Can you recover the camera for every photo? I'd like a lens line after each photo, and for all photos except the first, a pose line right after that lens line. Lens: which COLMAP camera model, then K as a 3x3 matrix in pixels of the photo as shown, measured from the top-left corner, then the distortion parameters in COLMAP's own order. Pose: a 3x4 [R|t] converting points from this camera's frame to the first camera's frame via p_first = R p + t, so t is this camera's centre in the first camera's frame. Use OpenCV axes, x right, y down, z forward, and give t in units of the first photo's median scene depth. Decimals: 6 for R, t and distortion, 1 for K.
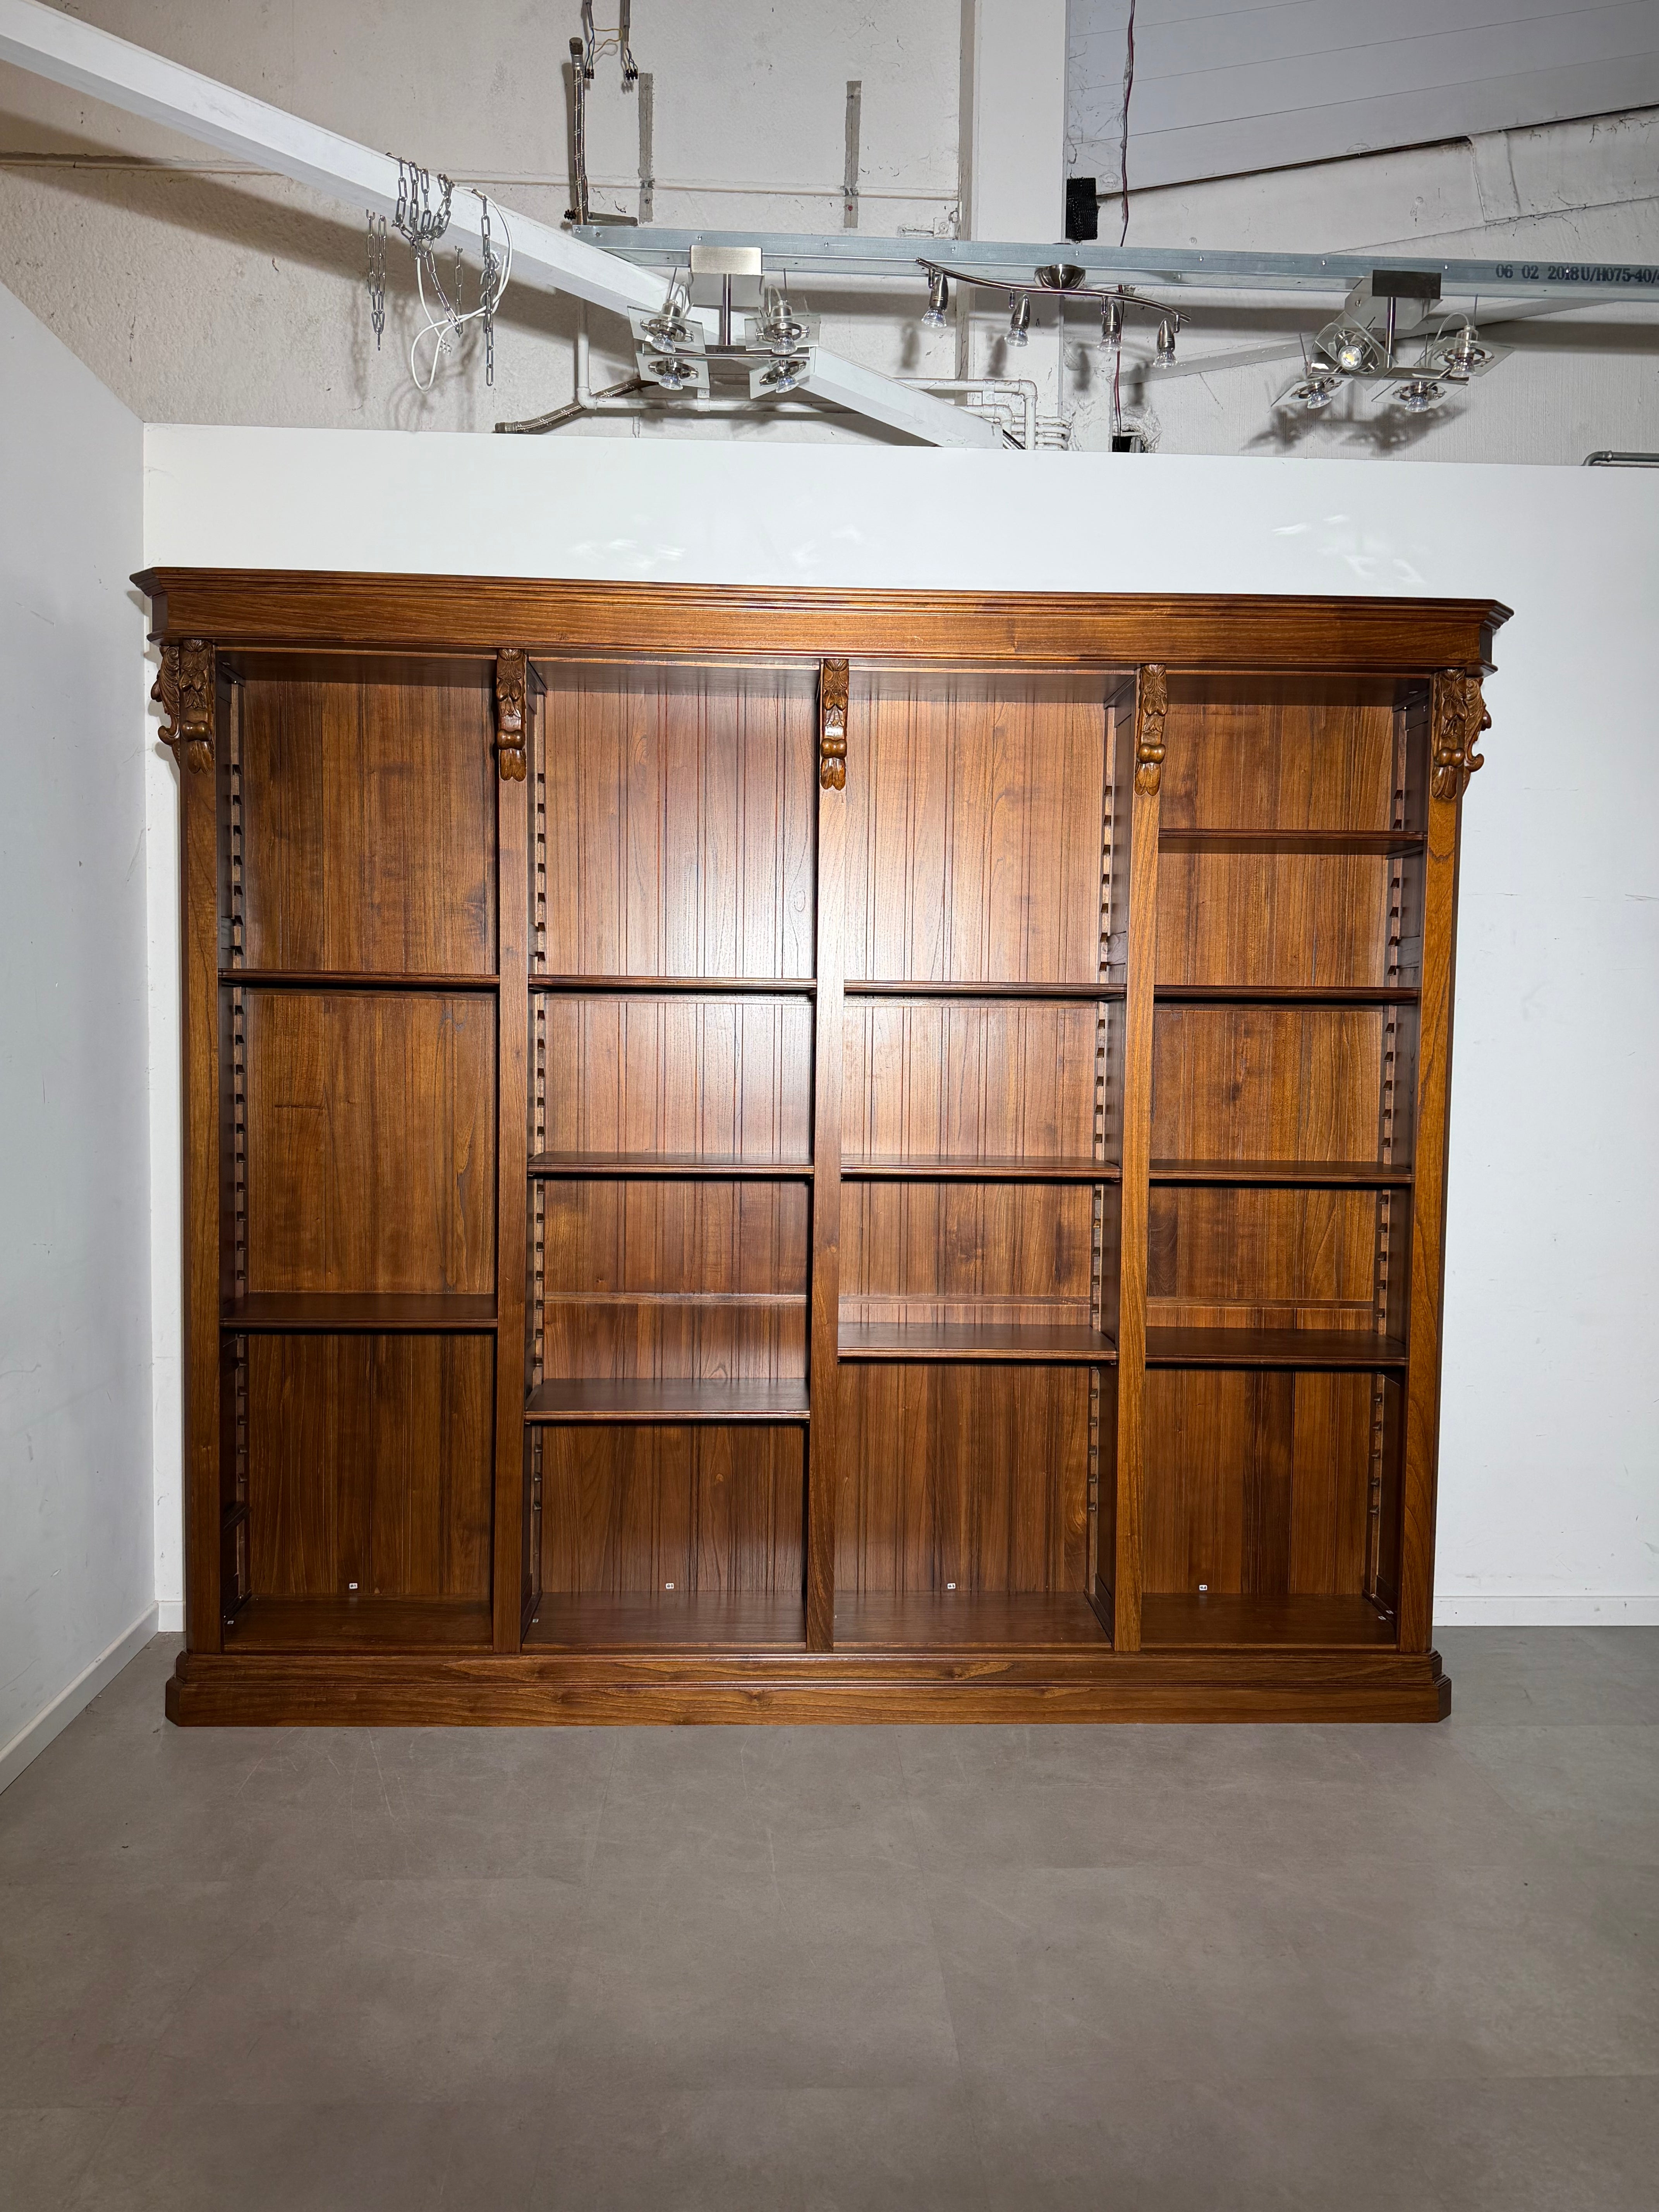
lens RADIAL K [[1593.1, 0, 829.5], [0, 1593.1, 1106.0], [0, 0, 1]] dist [0.133901, -0.237374]
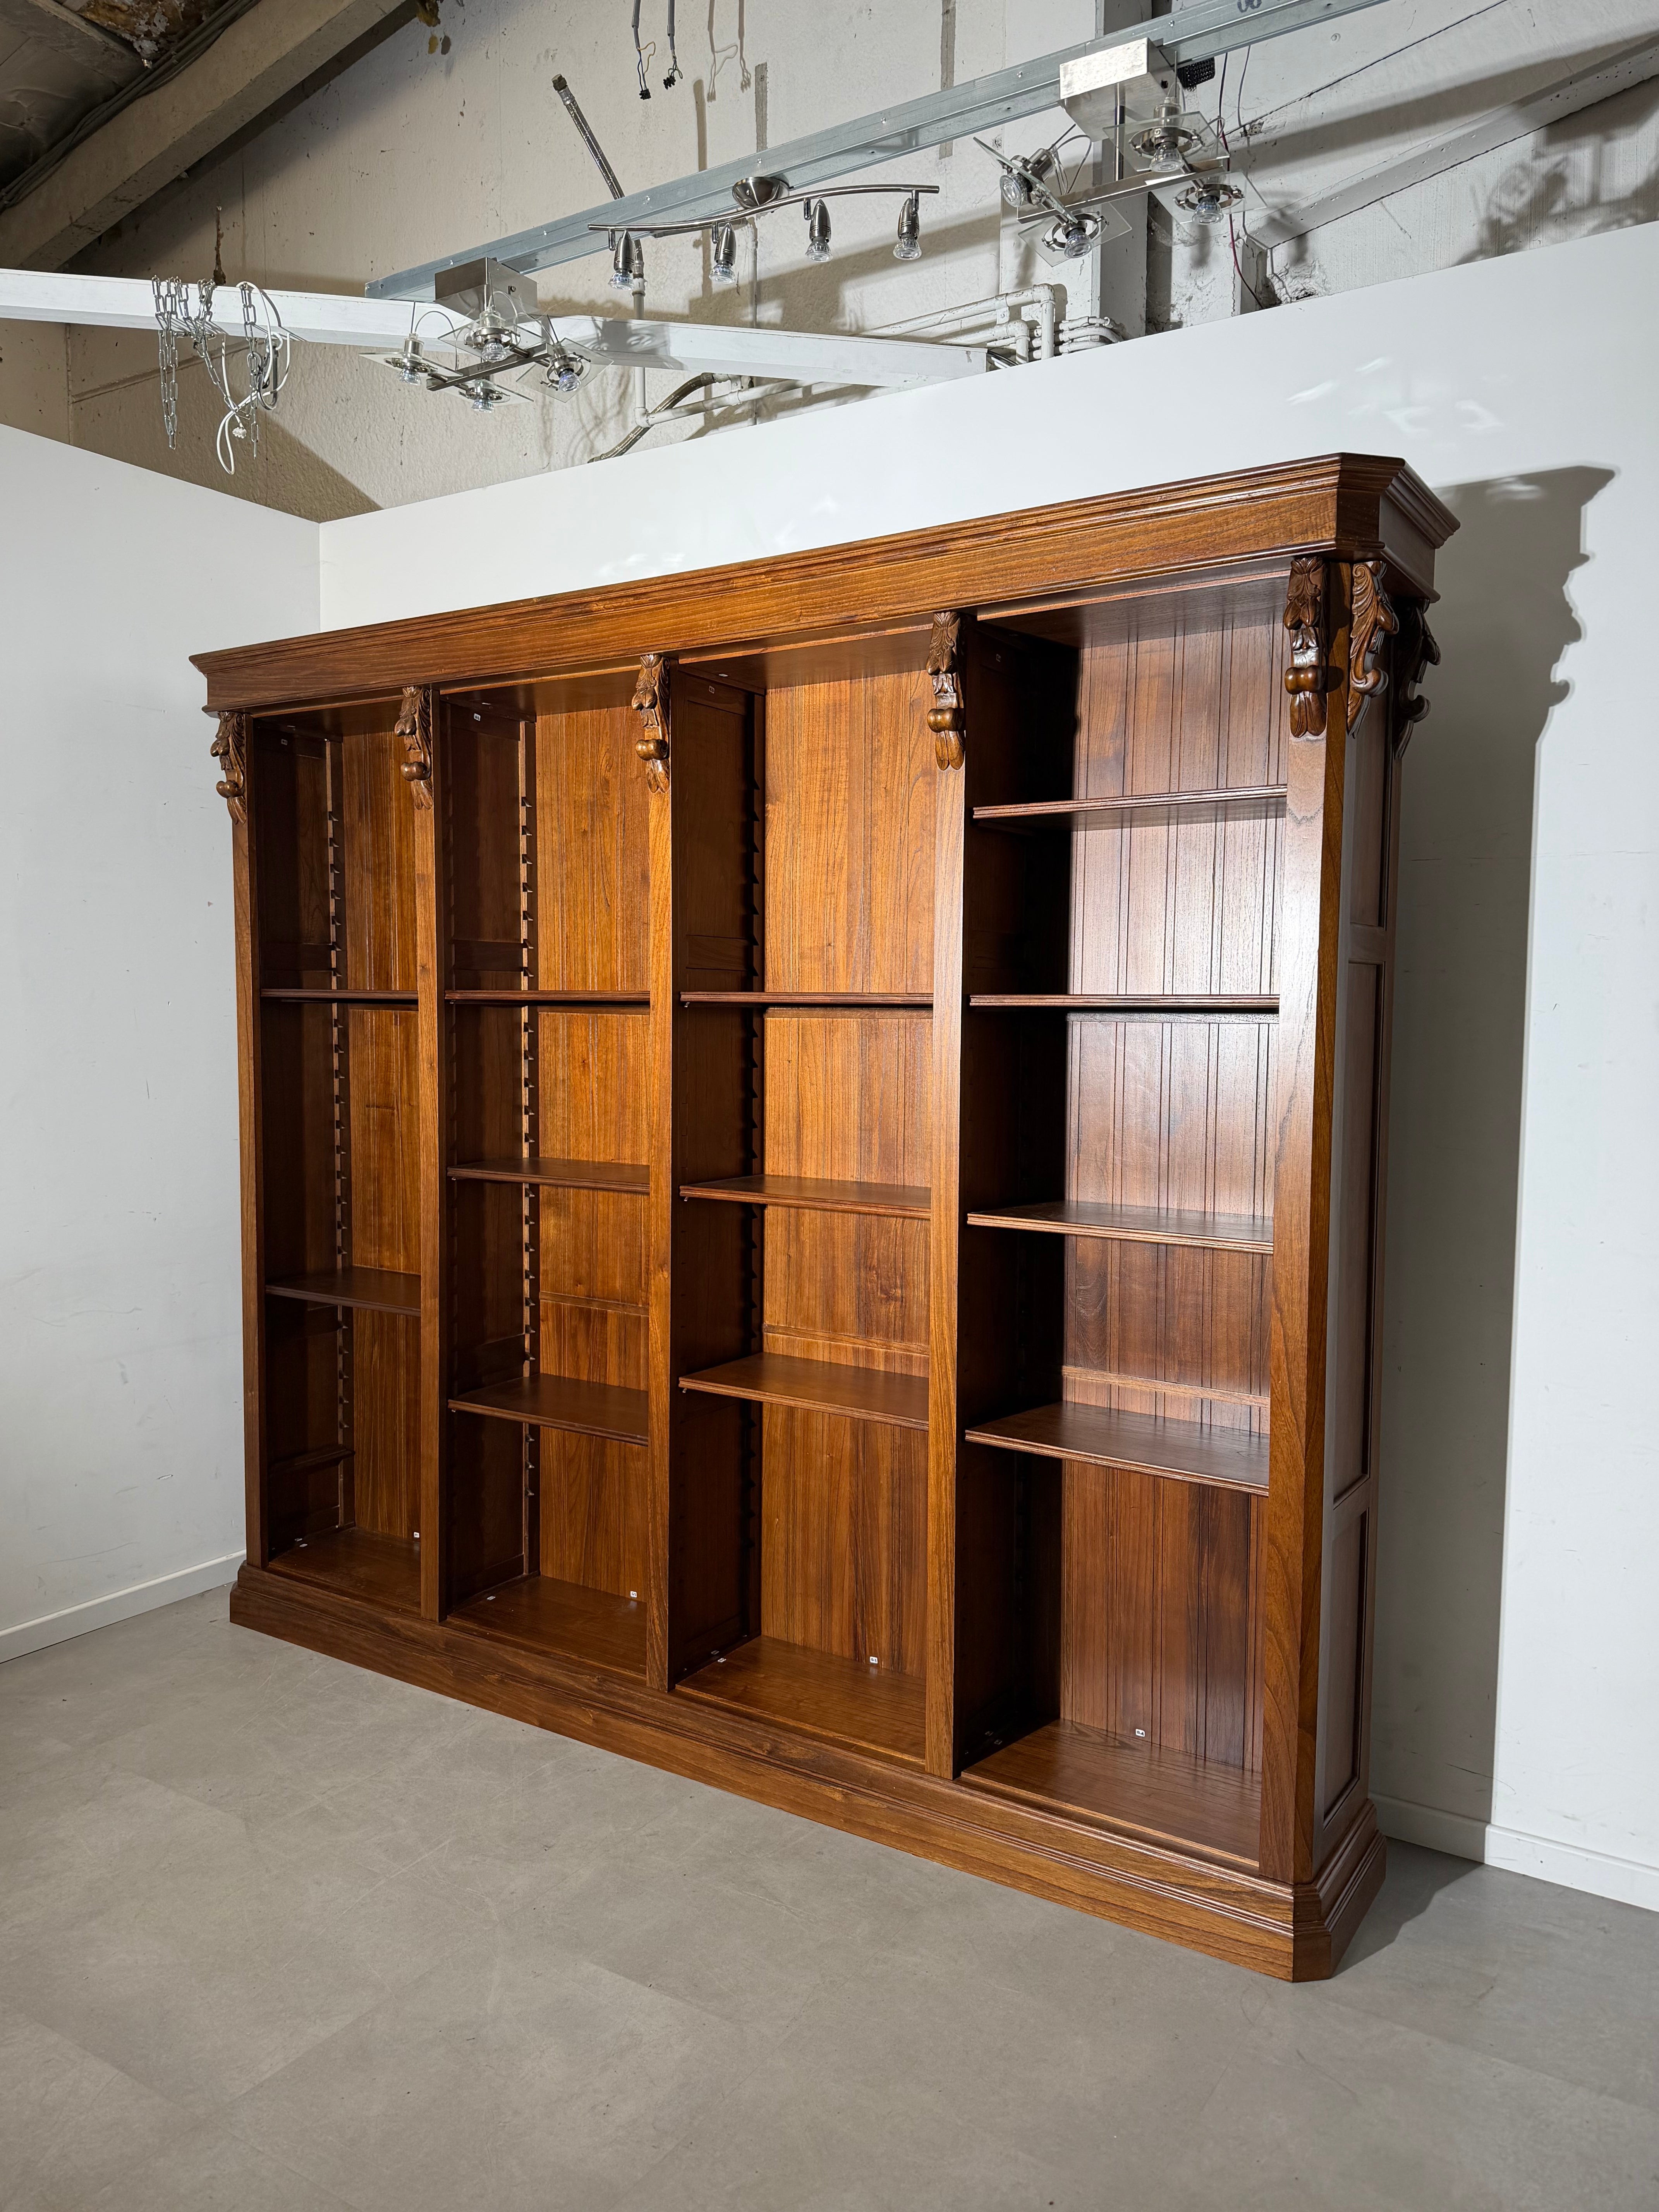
lens RADIAL K [[1591.4, 0, 828.1], [0, 1591.4, 1118.4], [0, 0, 1]] dist [0.143693, -0.262990]
pose [[0.814458, 0.034724, -0.579182, 0.584485], [-0.026472, 0.999392, 0.022691, -0.025789], [0.579618, -0.003149, 0.814882, 0.256075]]
